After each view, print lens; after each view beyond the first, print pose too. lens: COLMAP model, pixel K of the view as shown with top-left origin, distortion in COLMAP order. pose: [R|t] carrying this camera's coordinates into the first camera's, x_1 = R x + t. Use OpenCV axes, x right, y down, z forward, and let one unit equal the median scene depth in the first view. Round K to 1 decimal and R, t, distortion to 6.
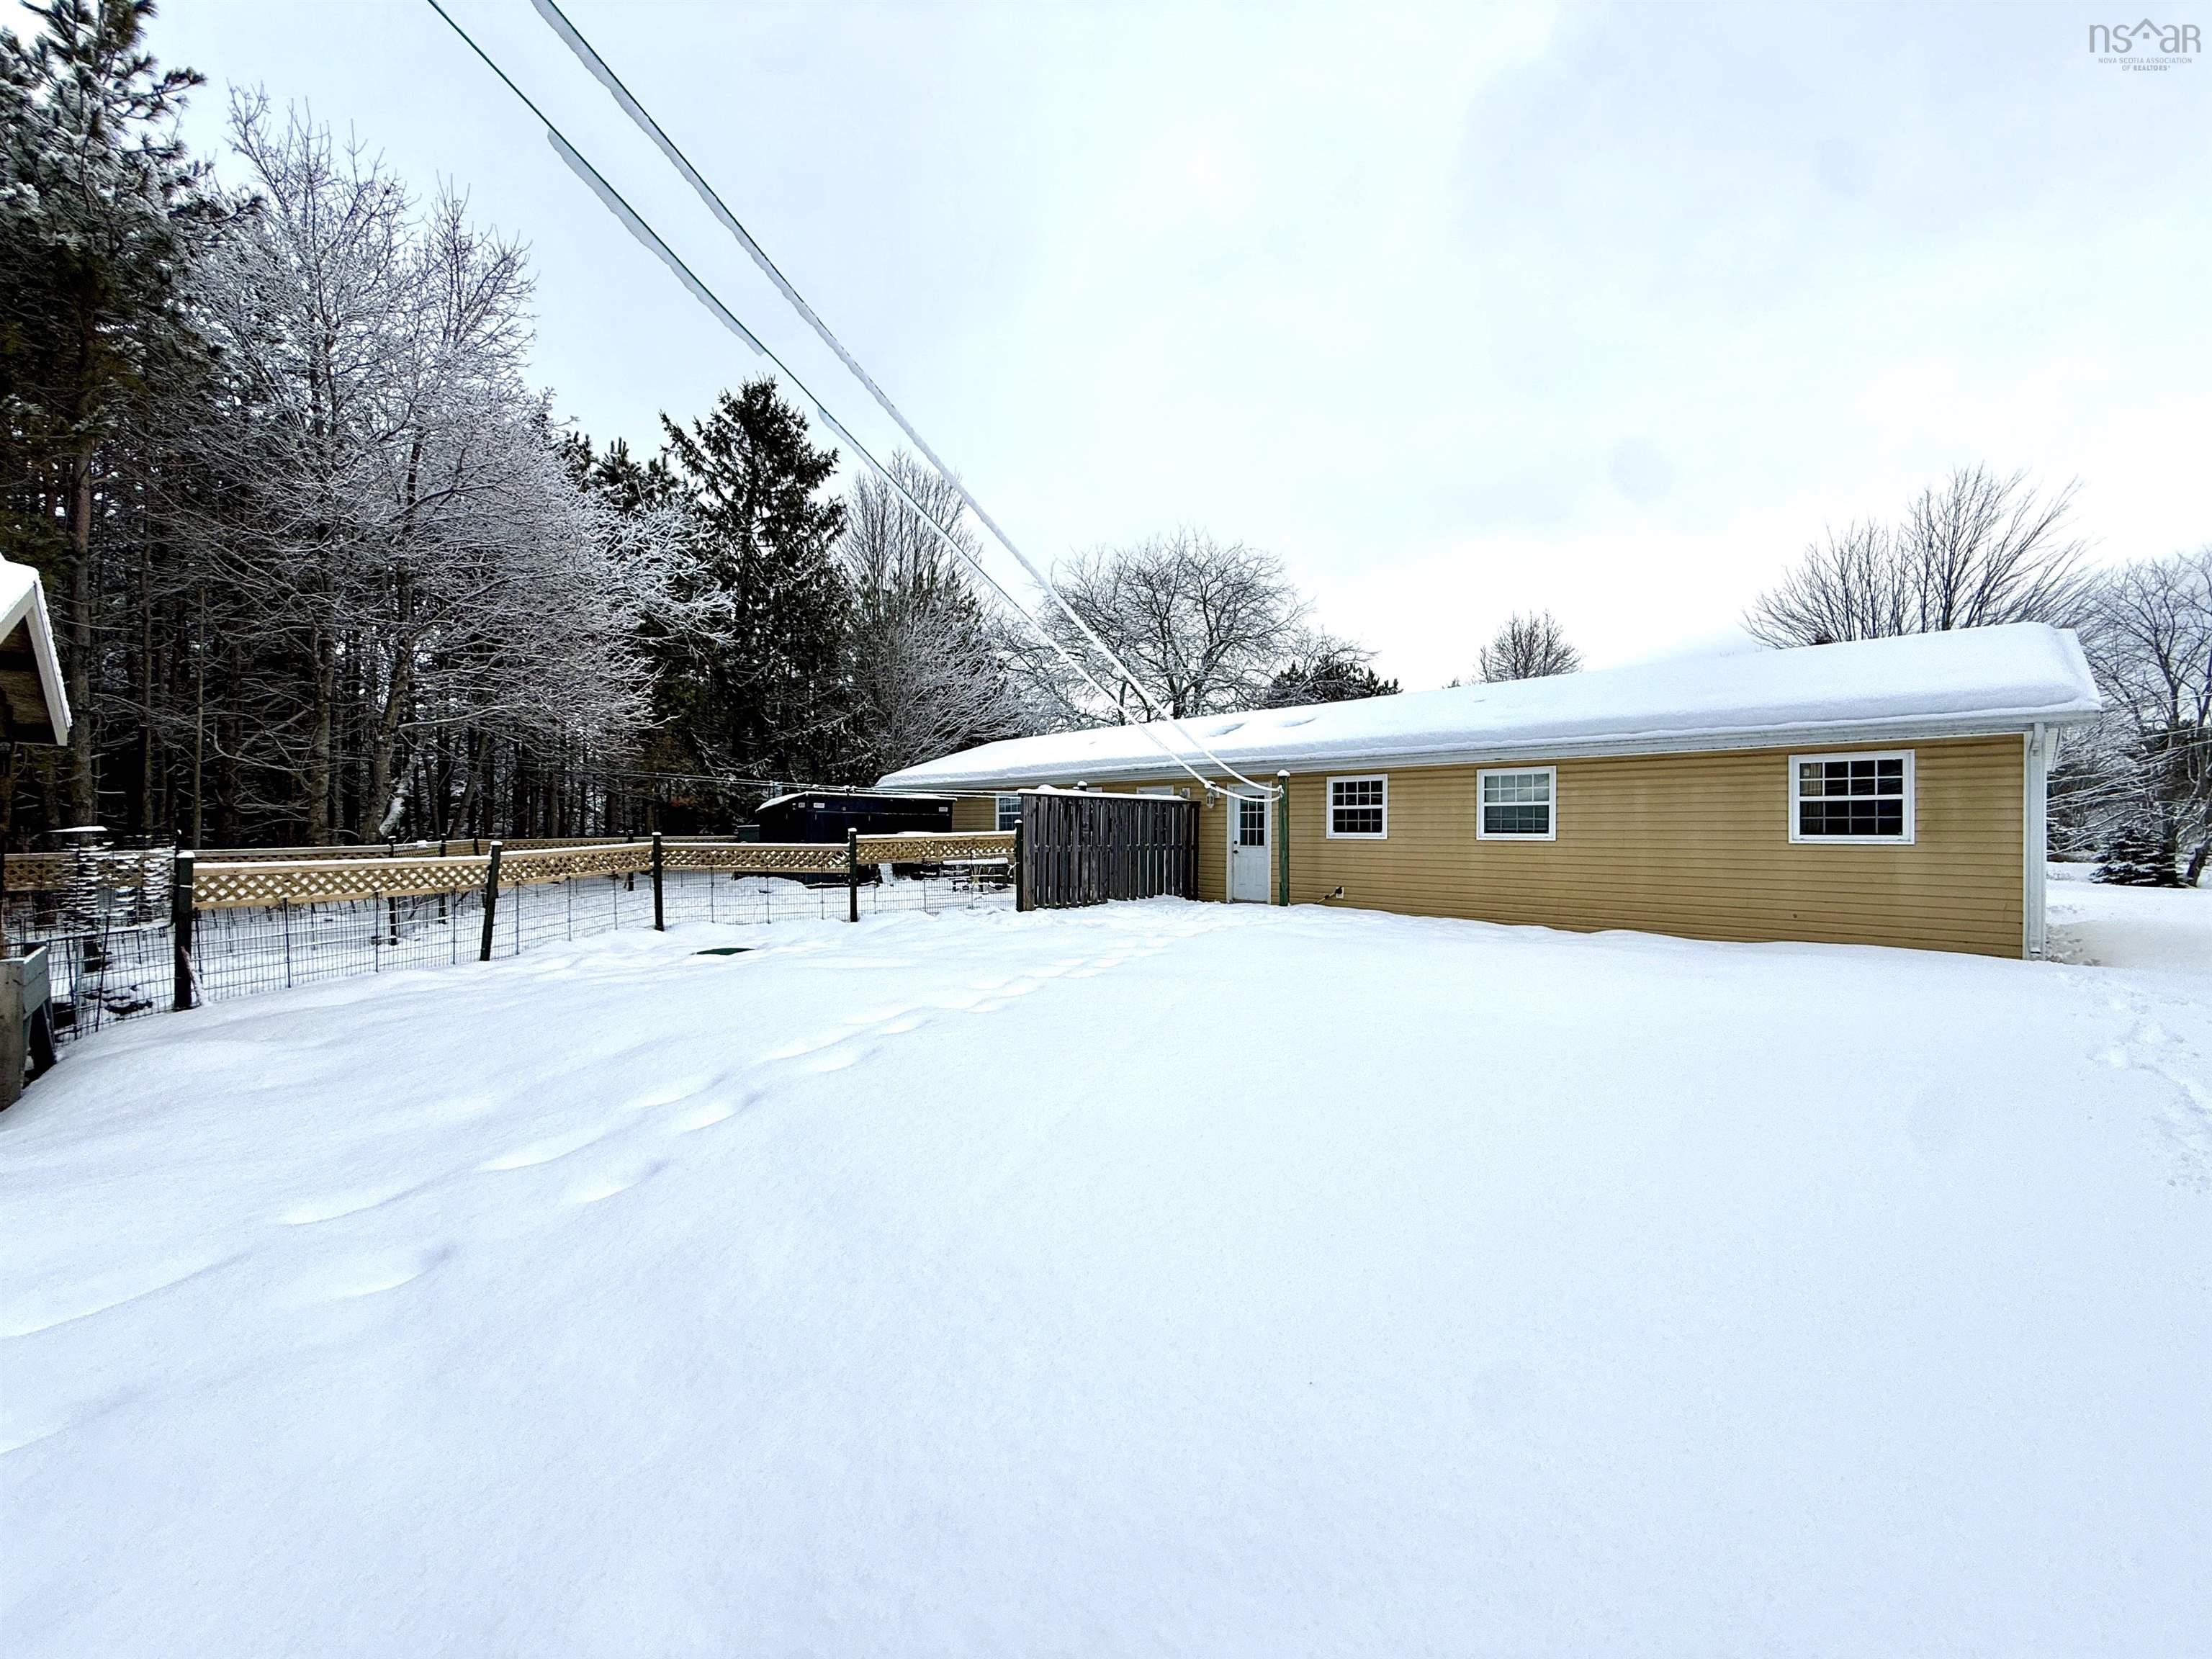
lens RADIAL K [[886.9, 0, 1107.2], [0, 886.9, 828.9], [0, 0, 1]] dist [0.000314, 0.000458]
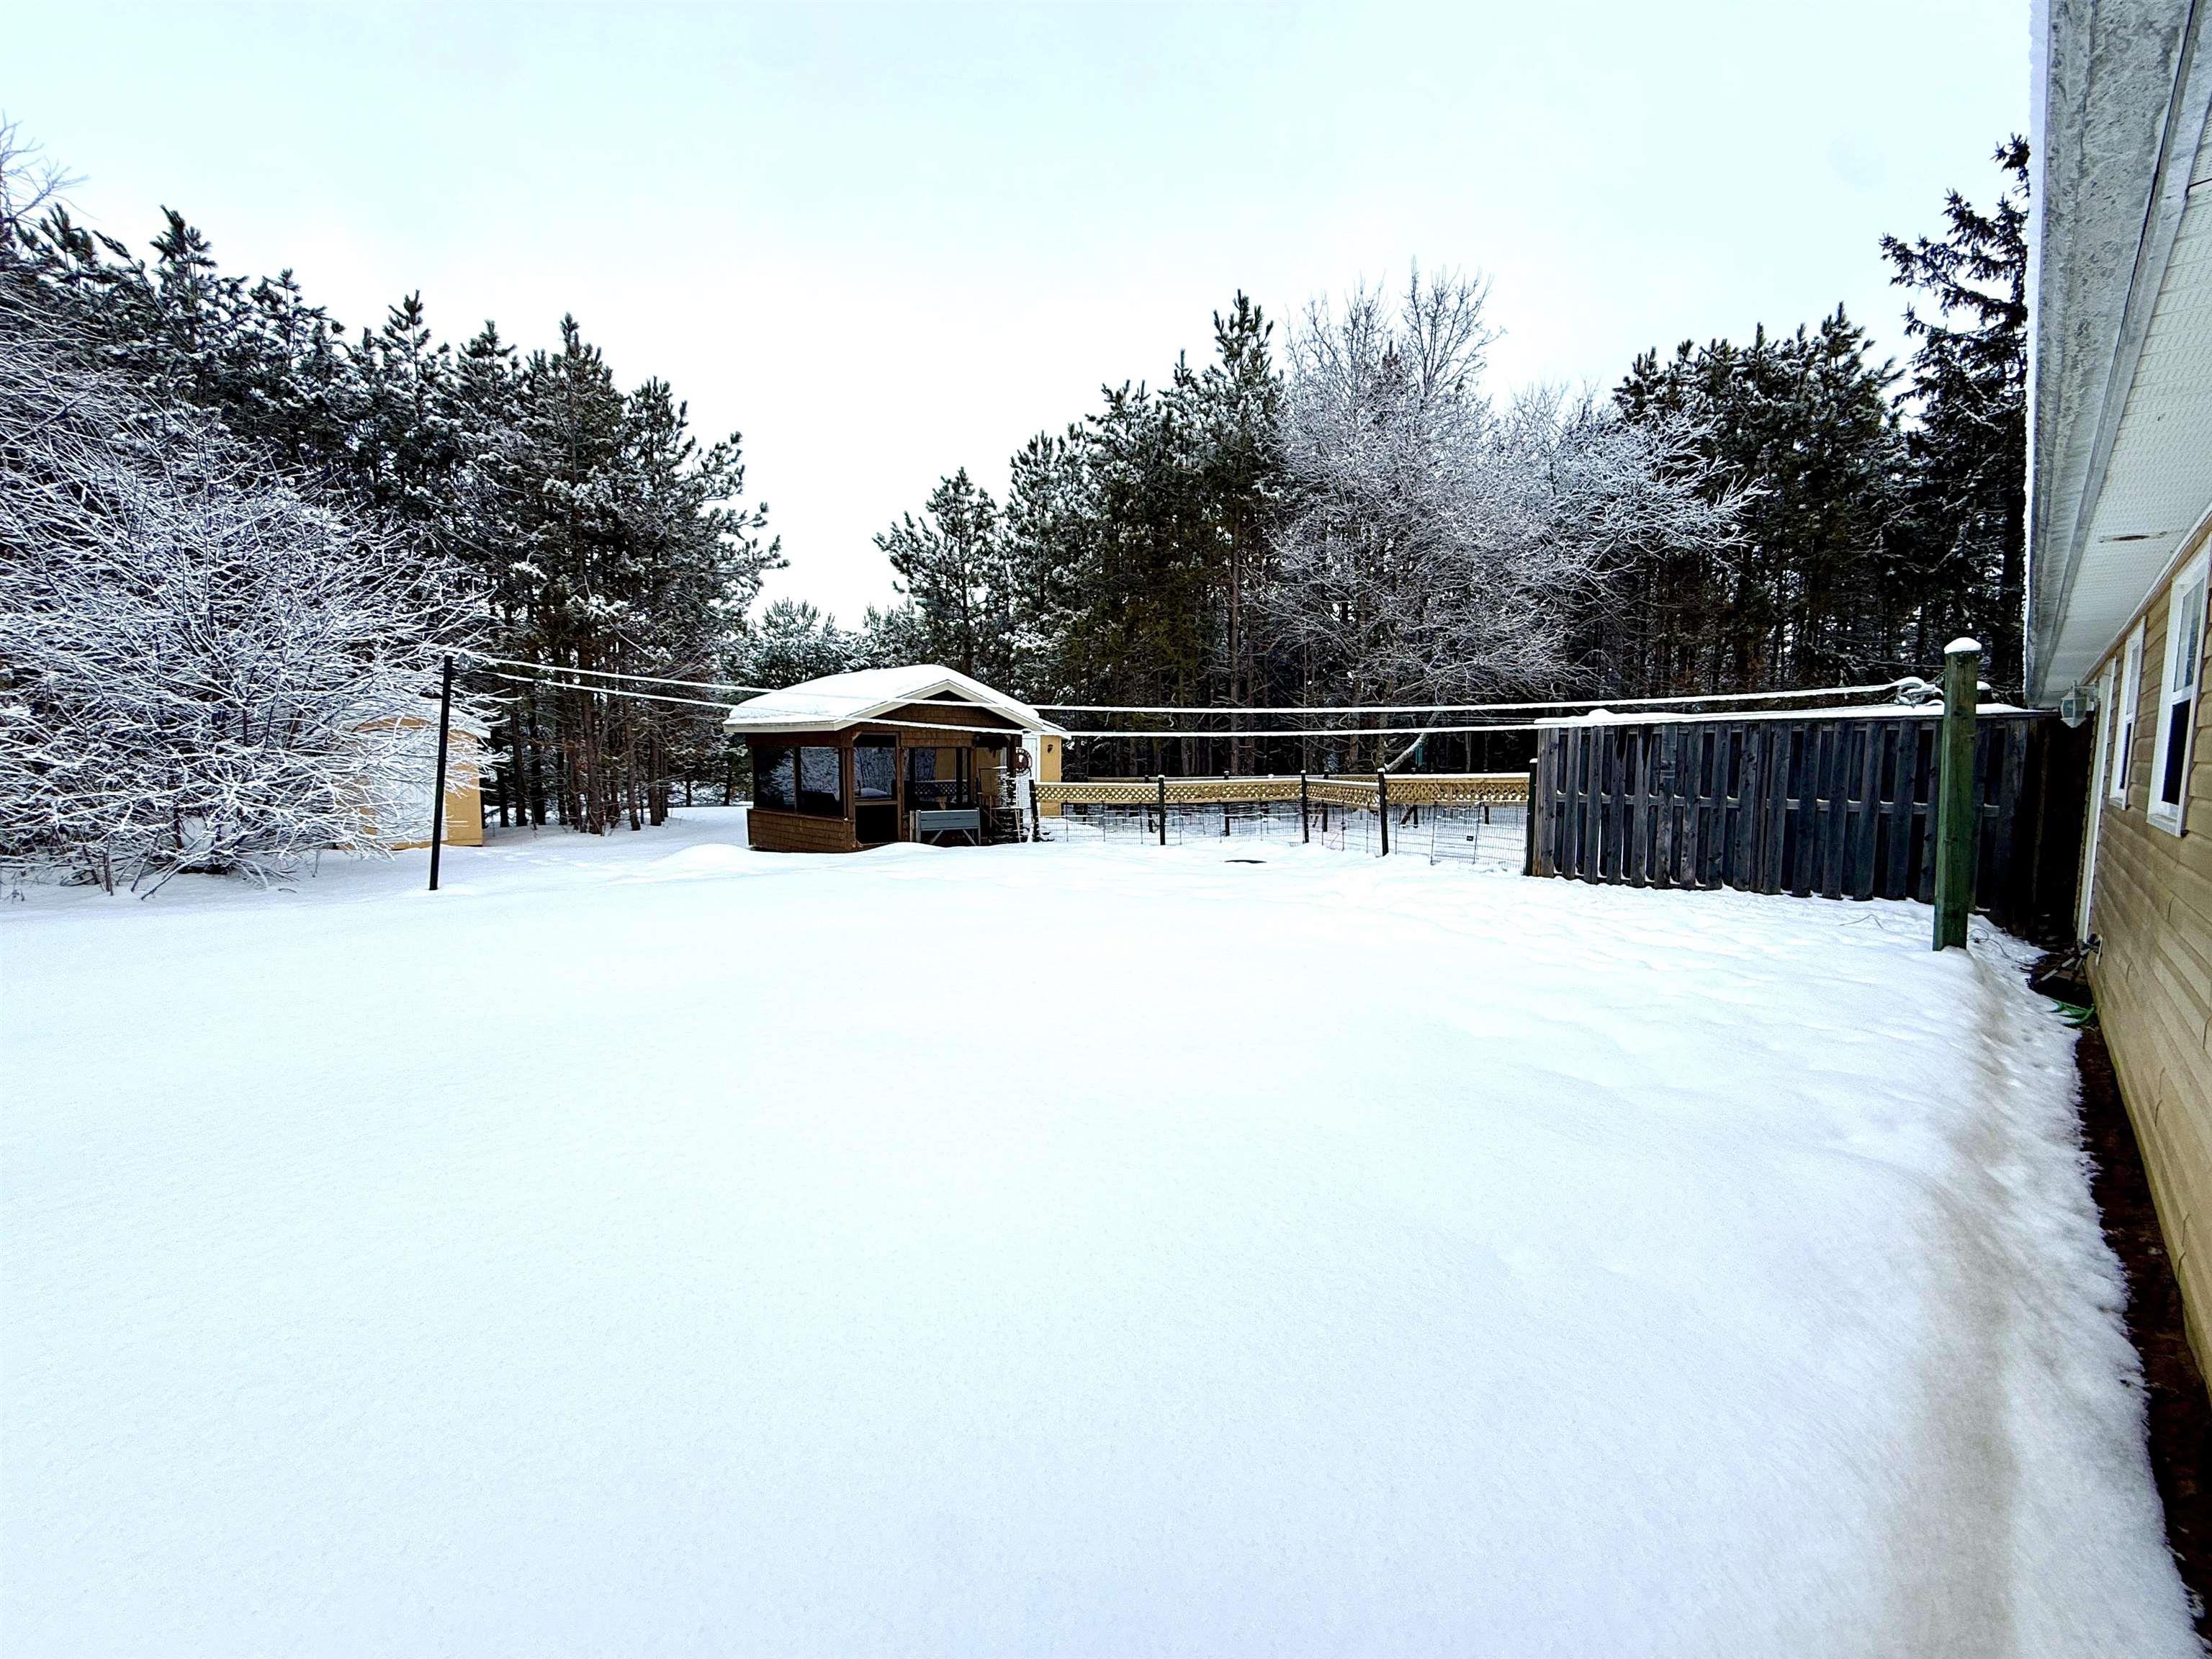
lens RADIAL K [[886.9, 0, 1107.4], [0, 886.9, 839.9], [0, 0, 1]] dist [0.000314, 0.000458]
pose [[-0.010799, 0.091305, -0.995764, 0.641836], [0.003957, 0.995819, 0.091267, -0.011181], [0.999934, -0.002955, -0.011115, 0.586647]]
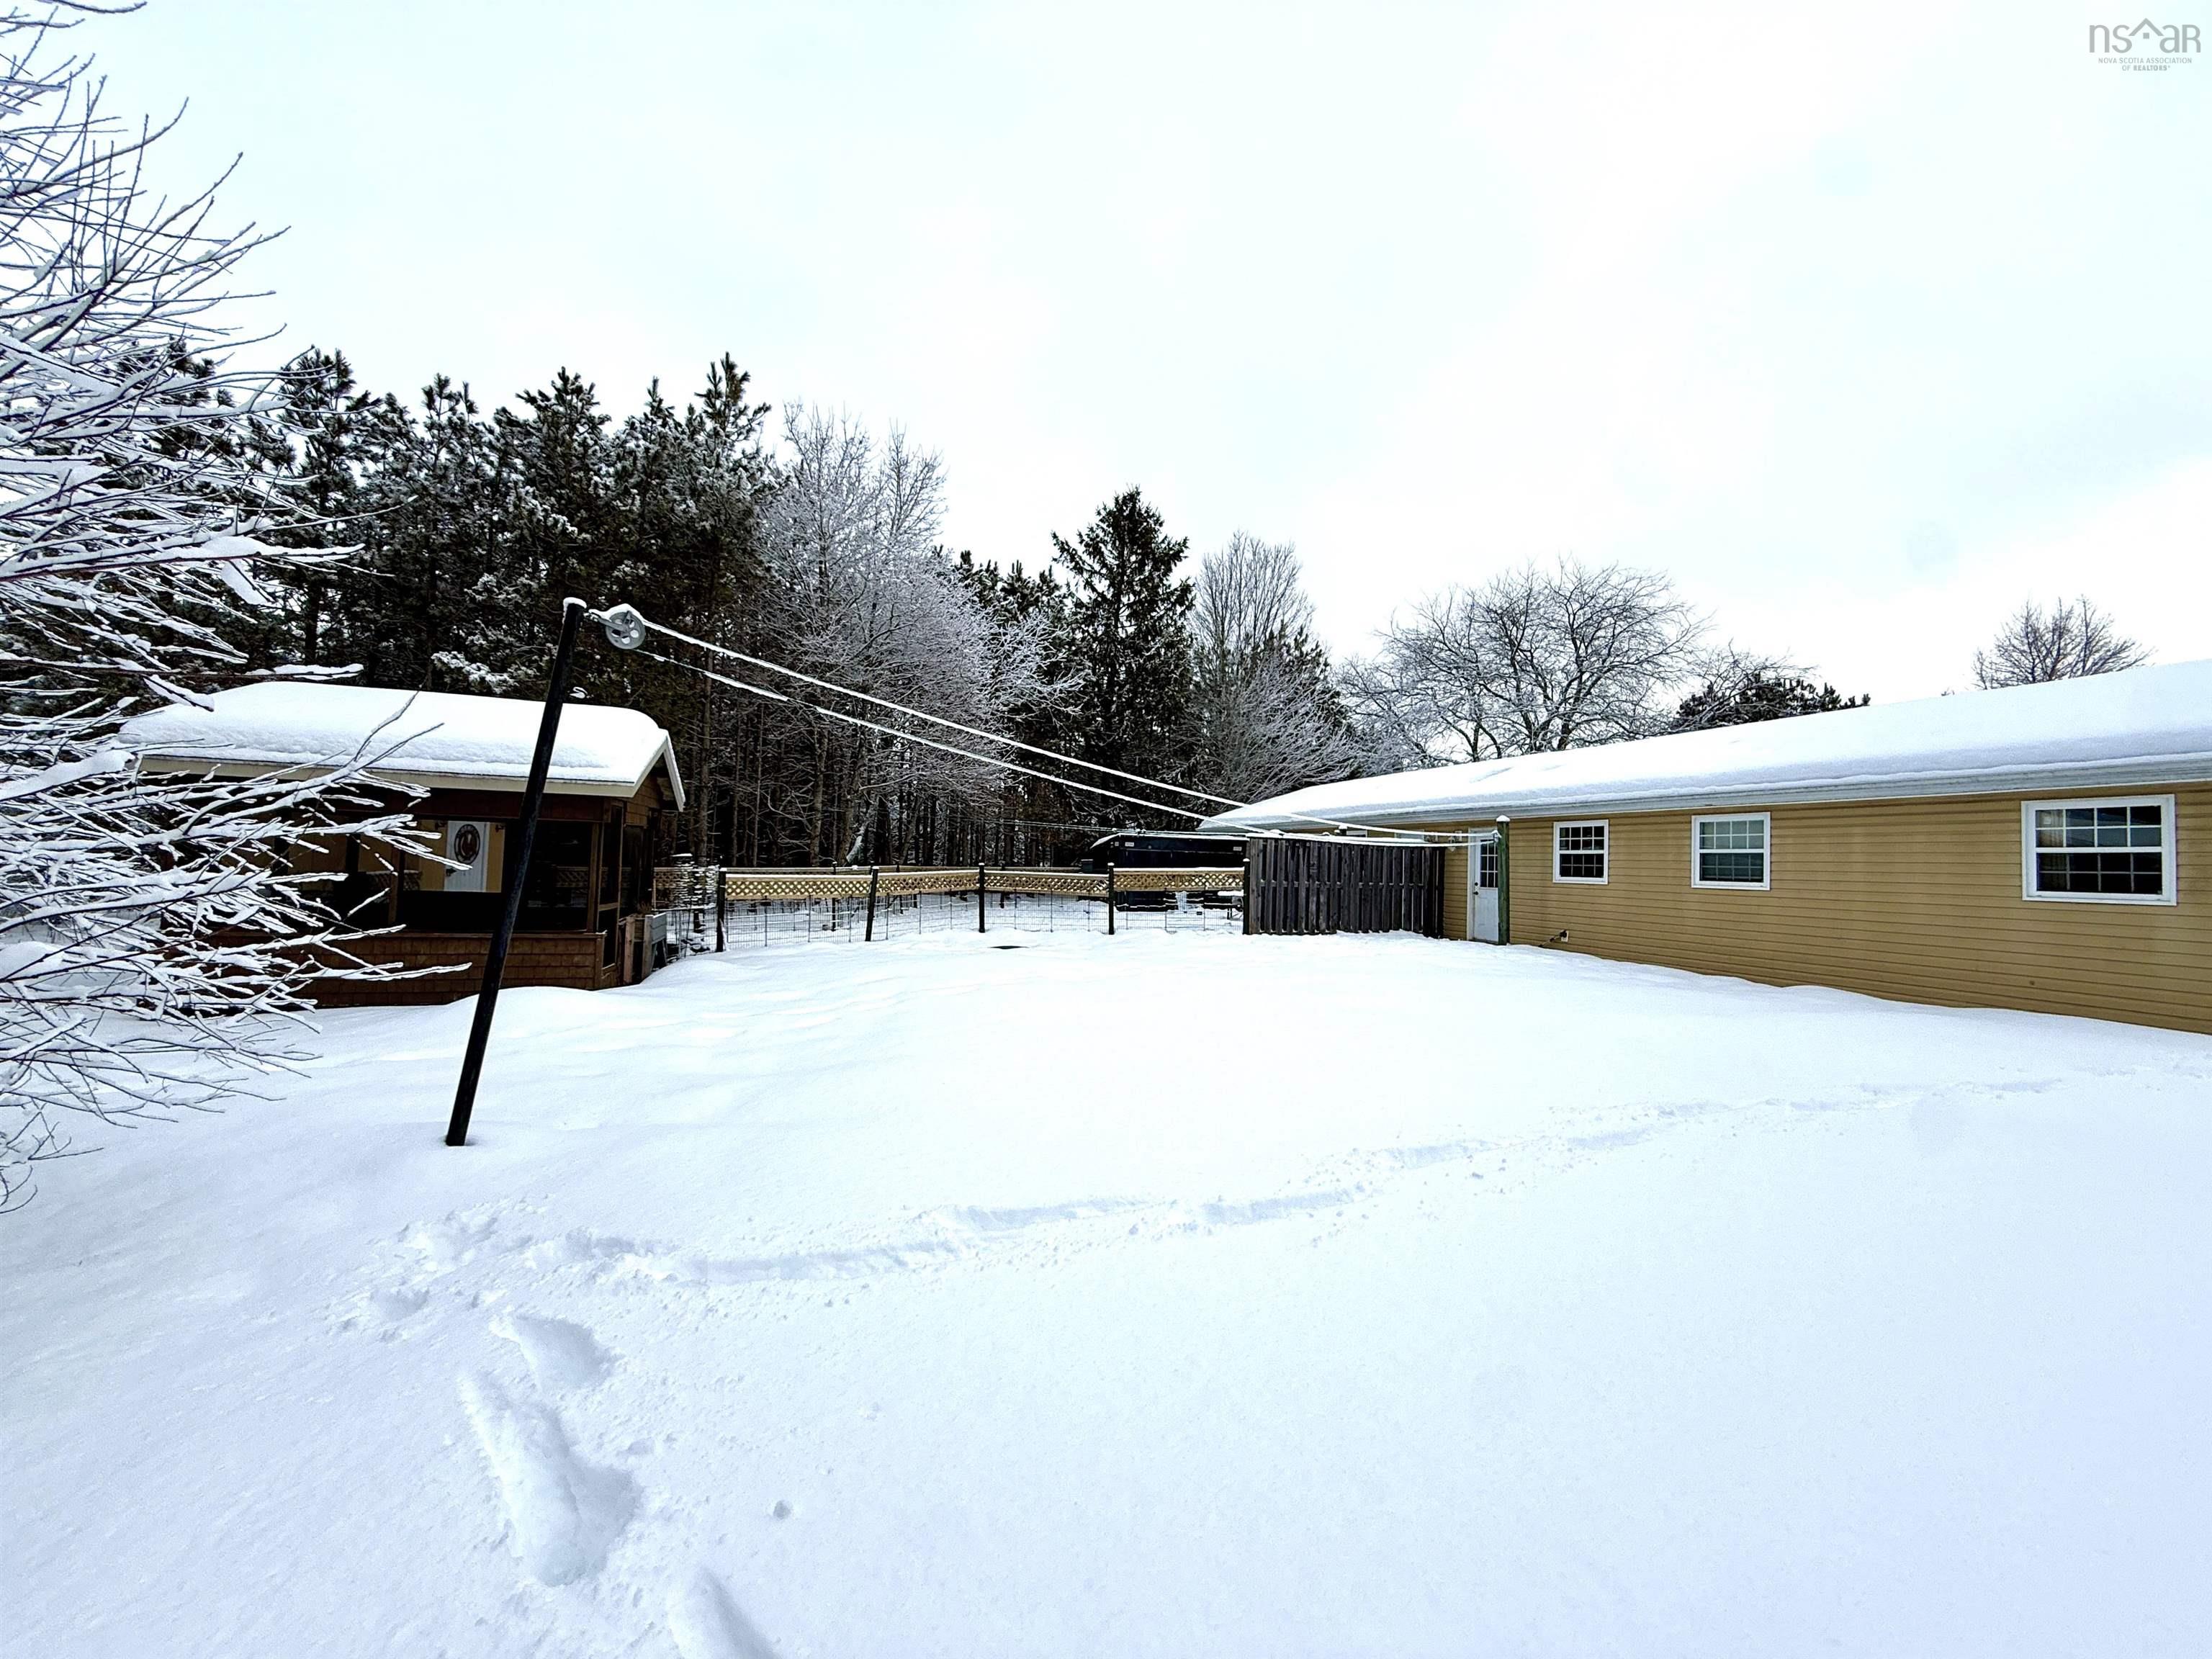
lens RADIAL K [[886.9, 0, 1105.8], [0, 886.9, 831.3], [0, 0, 1]] dist [0.000314, 0.000458]
pose [[0.894615, 0.003501, -0.446824, 0.247210], [-0.020809, 0.999211, -0.033835, -0.002509], [0.446353, 0.039568, 0.893982, -0.149888]]
